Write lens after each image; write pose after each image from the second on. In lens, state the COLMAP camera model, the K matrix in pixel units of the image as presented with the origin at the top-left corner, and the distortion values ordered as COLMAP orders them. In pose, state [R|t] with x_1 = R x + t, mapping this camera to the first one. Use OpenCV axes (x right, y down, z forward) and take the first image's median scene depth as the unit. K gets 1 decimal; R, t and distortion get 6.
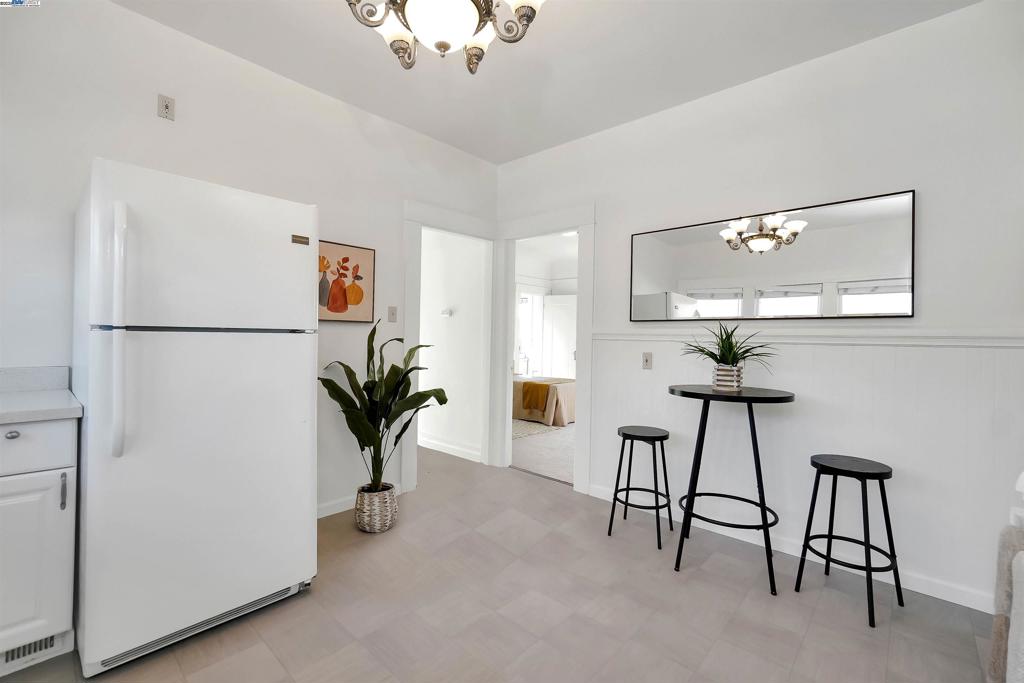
lens RADIAL K [[451.2, 0, 514.1], [0, 451.2, 336.4], [0, 0, 1]] dist [-0.011343, 0.003354]
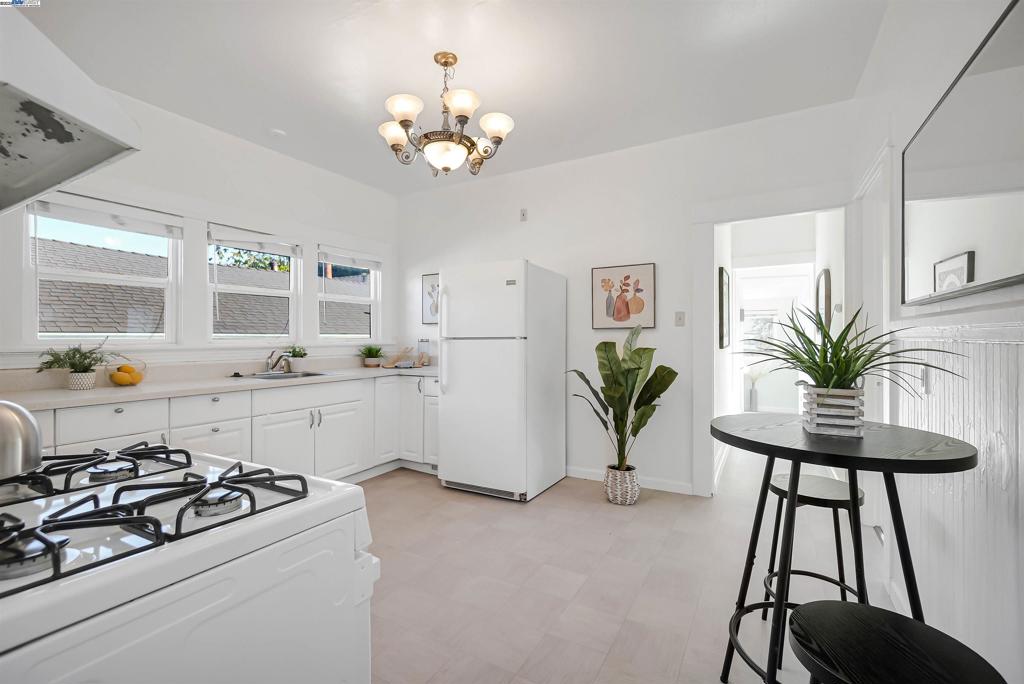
lens RADIAL K [[447.0, 0, 511.6], [0, 447.0, 340.6], [0, 0, 1]] dist [-0.014441, 0.004893]
pose [[0.216447, -0.015238, -0.976175, 0.751574], [0.011326, 0.999850, -0.013096, 0.012976], [0.976229, -0.008221, 0.216587, 0.436485]]
